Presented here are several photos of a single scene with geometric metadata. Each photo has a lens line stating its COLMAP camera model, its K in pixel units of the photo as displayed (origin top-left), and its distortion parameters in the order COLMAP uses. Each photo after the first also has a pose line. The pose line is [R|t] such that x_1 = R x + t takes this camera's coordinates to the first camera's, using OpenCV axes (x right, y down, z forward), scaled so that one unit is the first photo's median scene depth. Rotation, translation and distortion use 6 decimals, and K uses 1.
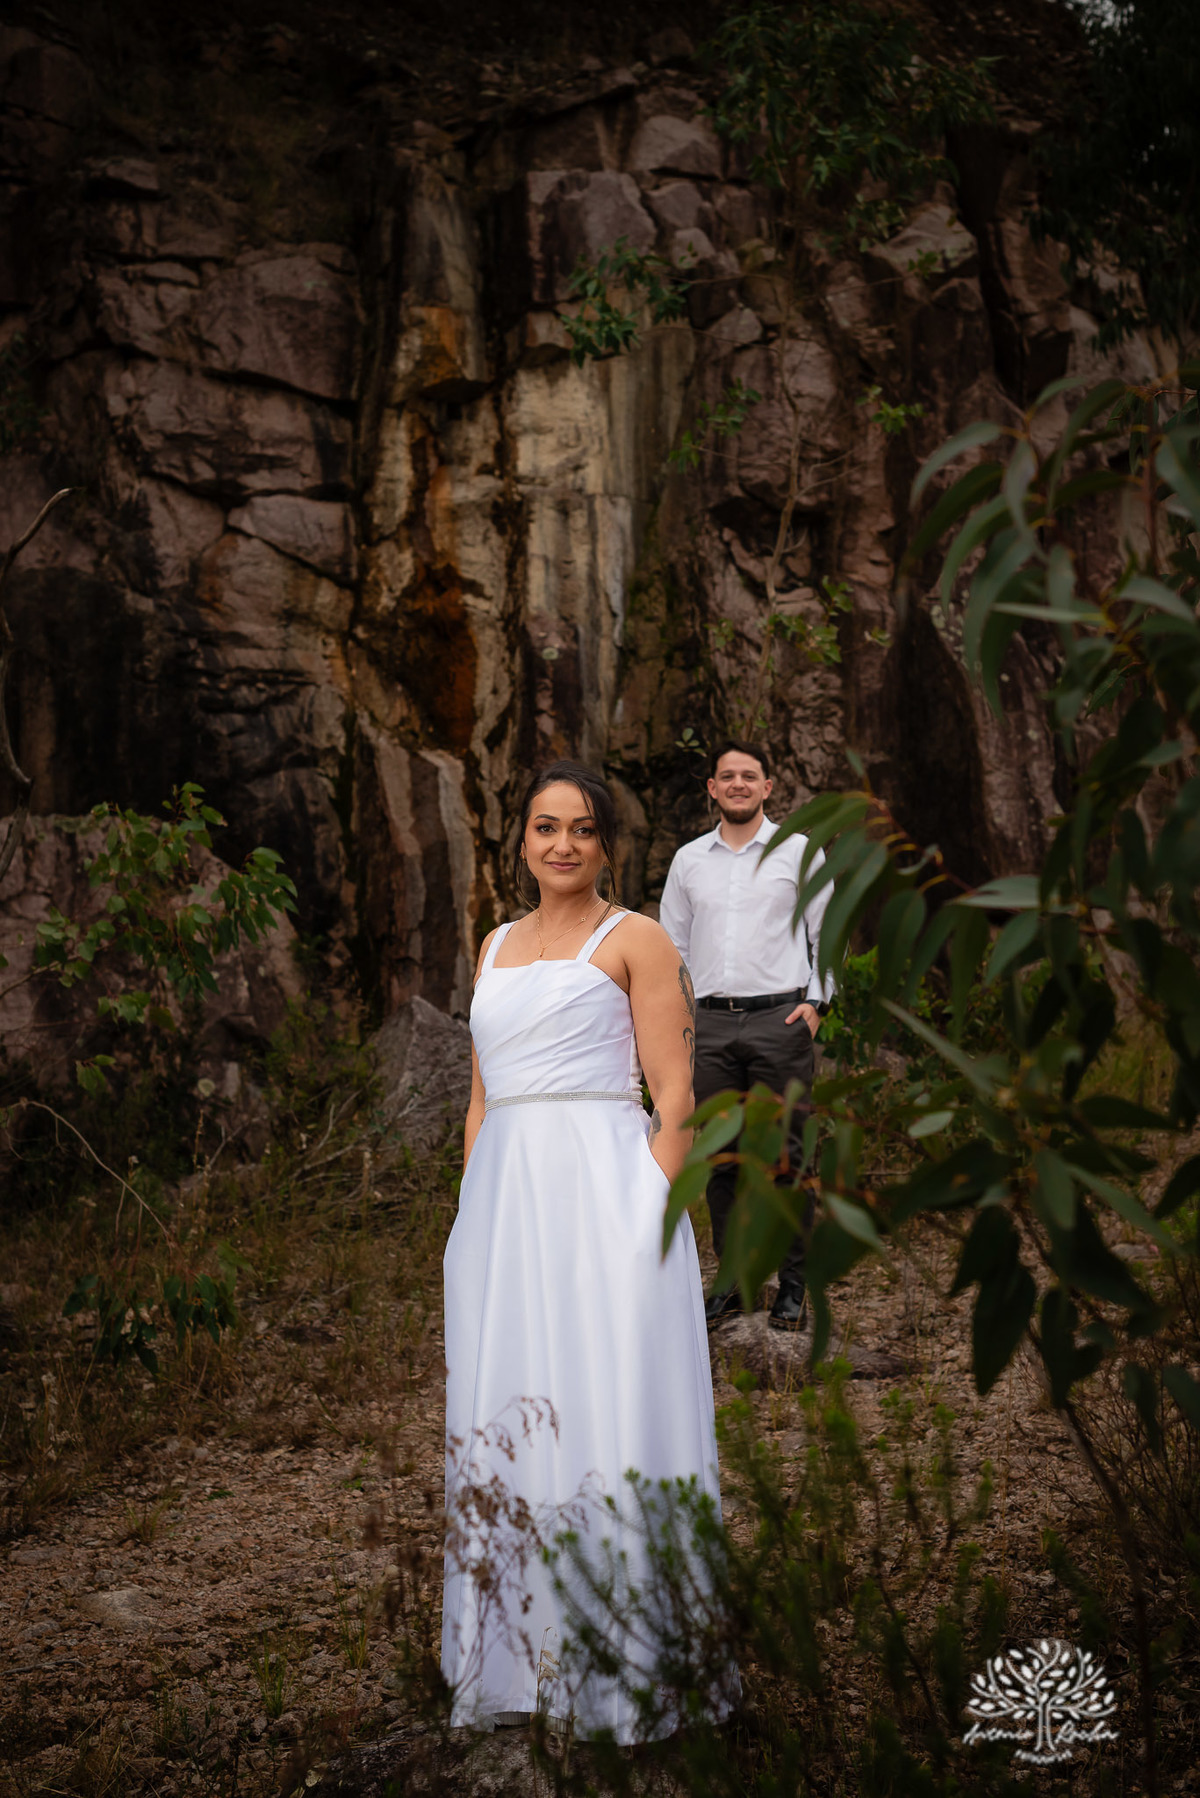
lens RADIAL K [[2540.7, 0, 579.3], [0, 2540.7, 882.4], [0, 0, 1]] dist [0.016526, 0.000000]
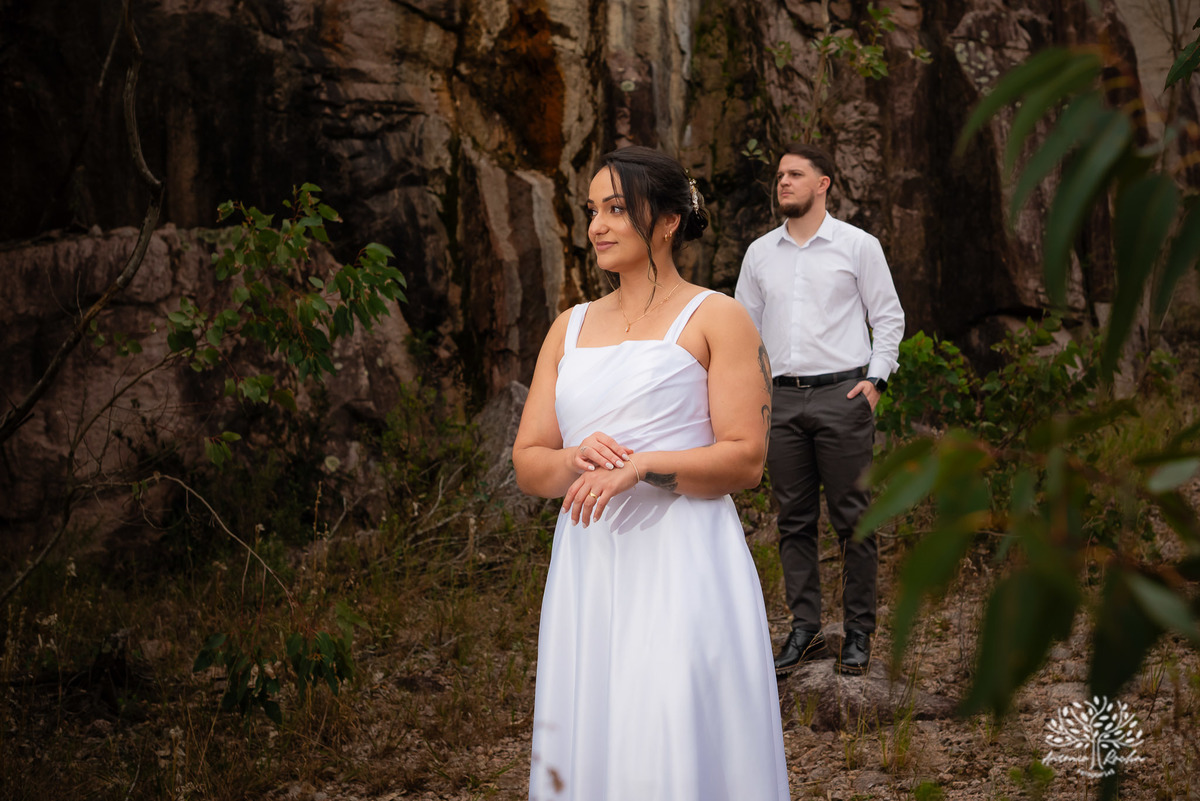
lens RADIAL K [[1695.7, 0, 656.5], [0, 1695.7, 337.3], [0, 0, 1]] dist [0.016526, 0.000000]
pose [[0.999705, -0.008317, 0.022818, -0.017034], [0.008326, 0.999965, -0.000308, 0.024745], [-0.022815, 0.000498, 0.999740, 0.228133]]
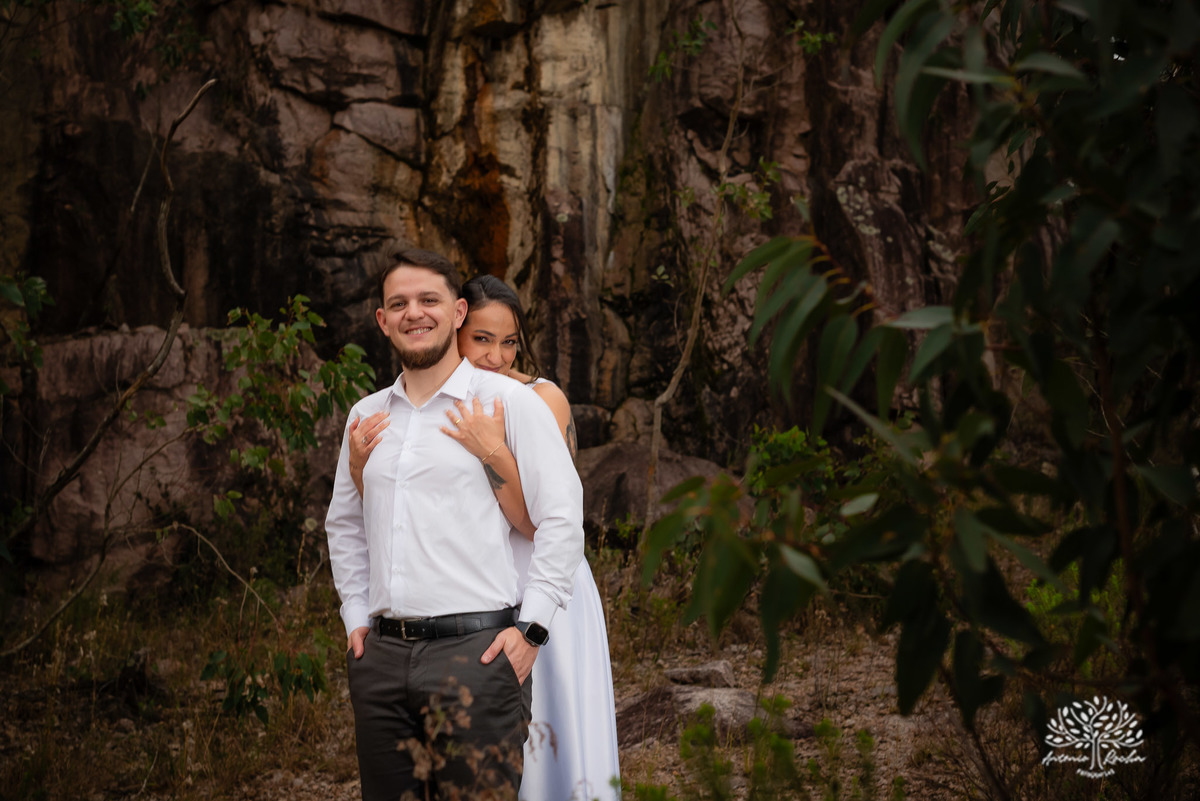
lens RADIAL K [[1695.7, 0, 531.4], [0, 1695.7, 398.9], [0, 0, 1]] dist [0.016526, 0.000000]
pose [[0.999481, 0.015800, -0.028084, -0.000586], [-0.016403, 0.999637, -0.021379, 0.029589], [0.027736, 0.021828, 0.999377, 0.071472]]
